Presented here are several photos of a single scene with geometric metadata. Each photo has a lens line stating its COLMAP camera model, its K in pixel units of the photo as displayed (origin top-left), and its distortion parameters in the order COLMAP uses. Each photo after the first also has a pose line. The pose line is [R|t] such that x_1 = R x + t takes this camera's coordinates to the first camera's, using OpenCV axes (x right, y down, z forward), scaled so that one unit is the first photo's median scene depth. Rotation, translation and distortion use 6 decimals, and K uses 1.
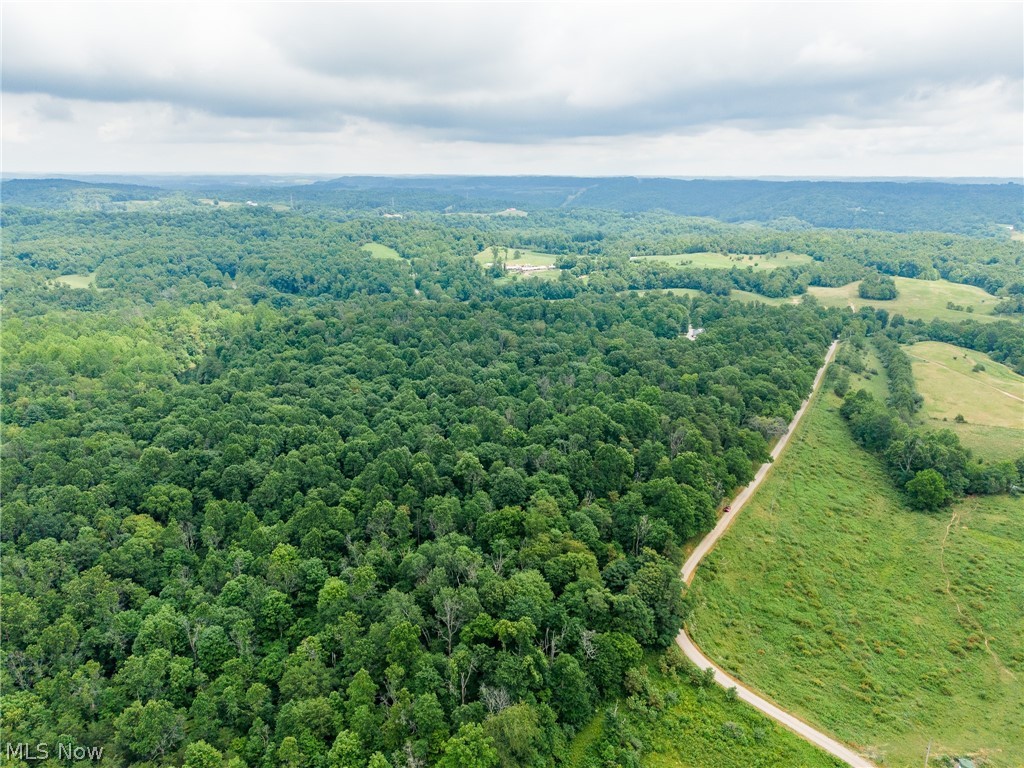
lens RADIAL K [[686.6, 0, 510.7], [0, 686.6, 376.4], [0, 0, 1]] dist [0.029442, -0.027375]
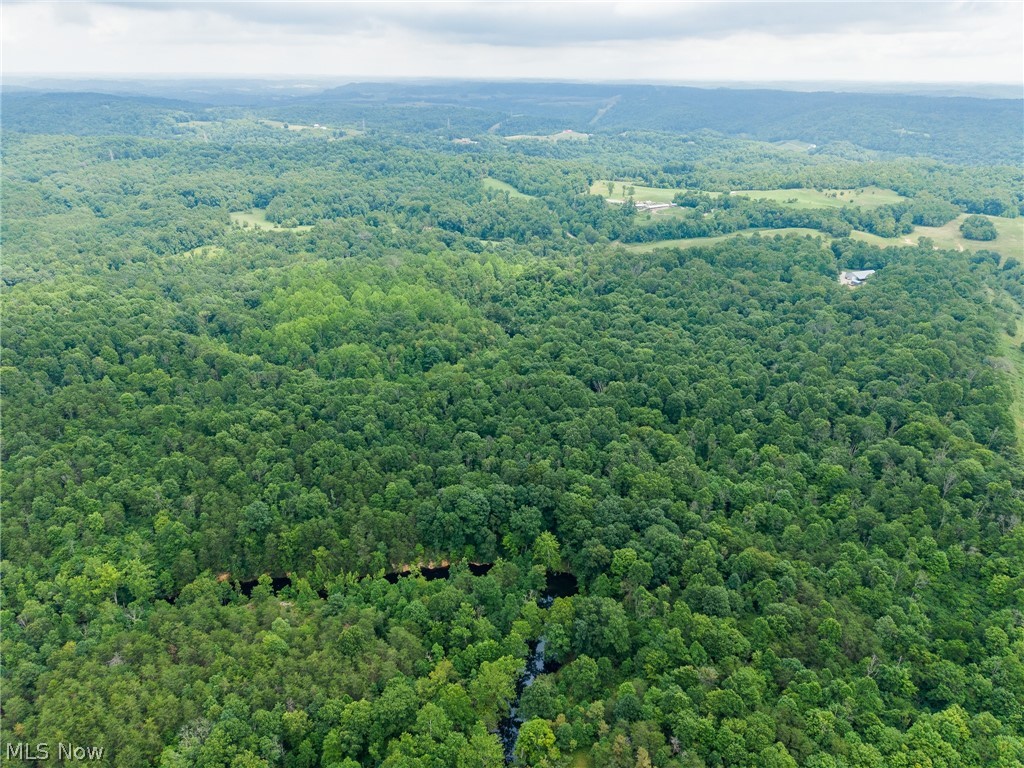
lens RADIAL K [[686.6, 0, 512.3], [0, 686.6, 387.6], [0, 0, 1]] dist [0.029442, -0.027375]
pose [[0.999803, -0.003370, 0.019559, -0.225754], [0.000562, 0.989893, 0.141815, -0.027676], [-0.019839, -0.141776, 0.989700, -0.128356]]
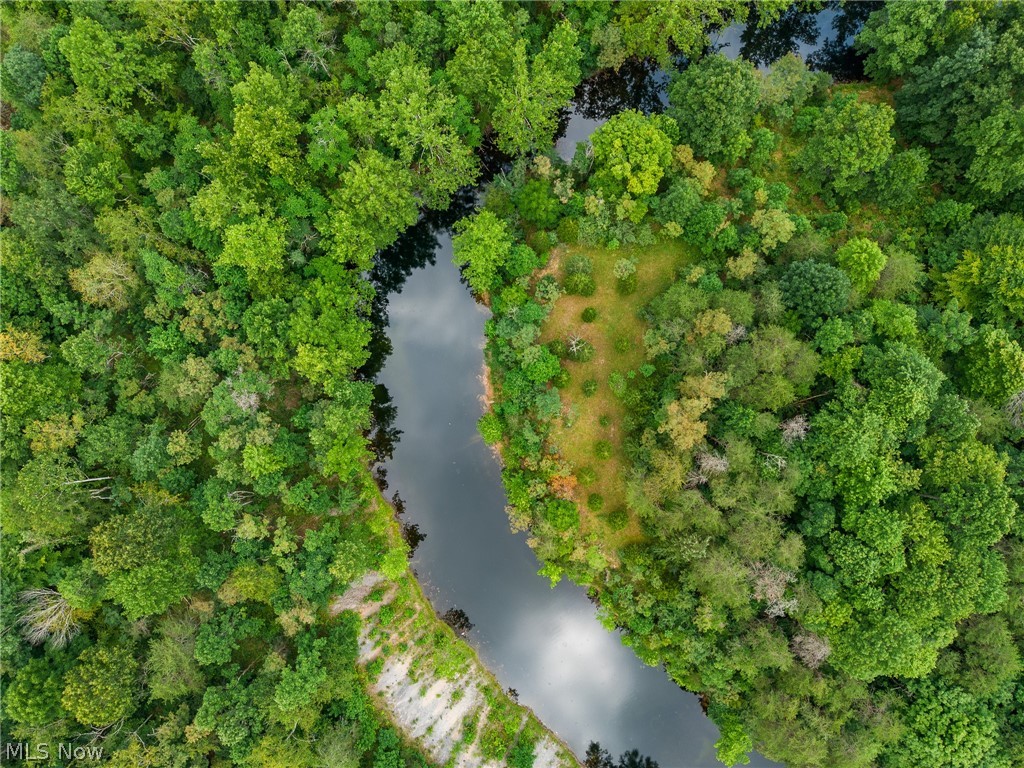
lens RADIAL K [[686.6, 0, 511.4], [0, 686.6, 386.4], [0, 0, 1]] dist [0.029442, -0.027375]
pose [[0.625499, 0.780075, -0.015263, -0.196972], [-0.228263, 0.201667, 0.952484, 0.034991], [0.746088, -0.592294, 0.304205, 0.017878]]
